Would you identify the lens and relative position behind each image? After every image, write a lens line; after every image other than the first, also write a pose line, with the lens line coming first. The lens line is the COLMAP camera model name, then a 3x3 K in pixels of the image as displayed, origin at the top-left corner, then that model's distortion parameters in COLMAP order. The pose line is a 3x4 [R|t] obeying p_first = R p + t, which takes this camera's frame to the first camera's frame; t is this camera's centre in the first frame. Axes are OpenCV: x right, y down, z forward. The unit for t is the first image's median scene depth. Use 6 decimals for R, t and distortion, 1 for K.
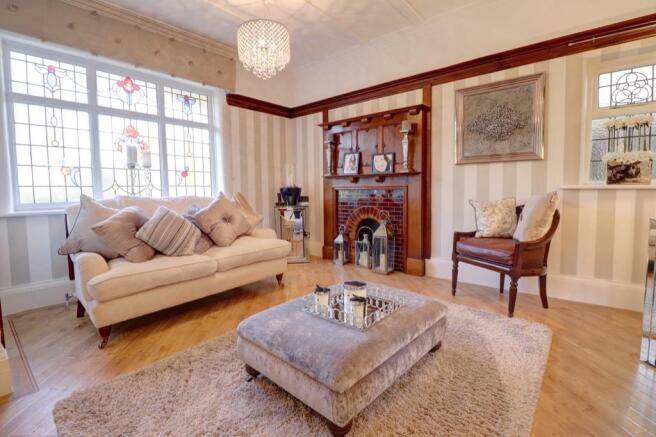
lens RADIAL K [[306.7, 0, 328.4], [0, 306.7, 208.3], [0, 0, 1]] dist [0.001225, -0.012690]
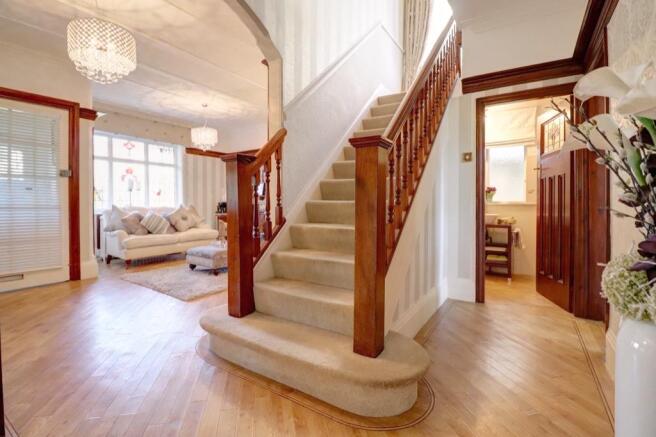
lens RADIAL K [[306.7, 0, 328.4], [0, 306.7, 208.3], [0, 0, 1]] dist [0.001225, -0.012690]
pose [[0.992996, 0.010972, 0.117639, 0.302395], [-0.005330, 0.998825, -0.048171, 0.052303], [-0.118029, 0.047206, 0.991887, -0.898490]]
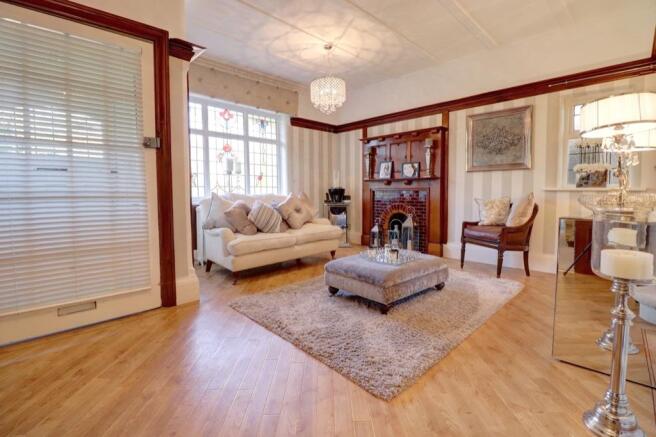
lens RADIAL K [[306.7, 0, 328.4], [0, 306.7, 208.3], [0, 0, 1]] dist [0.001225, -0.012690]
pose [[0.995833, 0.012288, -0.090366, -0.052987], [-0.012842, 0.999902, -0.005554, 0.027785], [0.090289, 0.006691, 0.995893, -0.347769]]
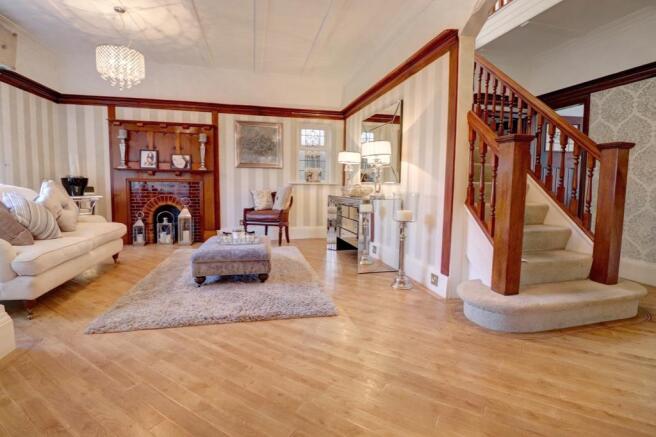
lens RADIAL K [[306.7, 0, 328.4], [0, 306.7, 208.3], [0, 0, 1]] dist [0.001225, -0.012690]
pose [[0.588065, -0.044781, 0.807573, -0.563682], [0.030330, 0.998985, 0.033309, 0.029644], [-0.808245, 0.004906, 0.588826, -0.302260]]
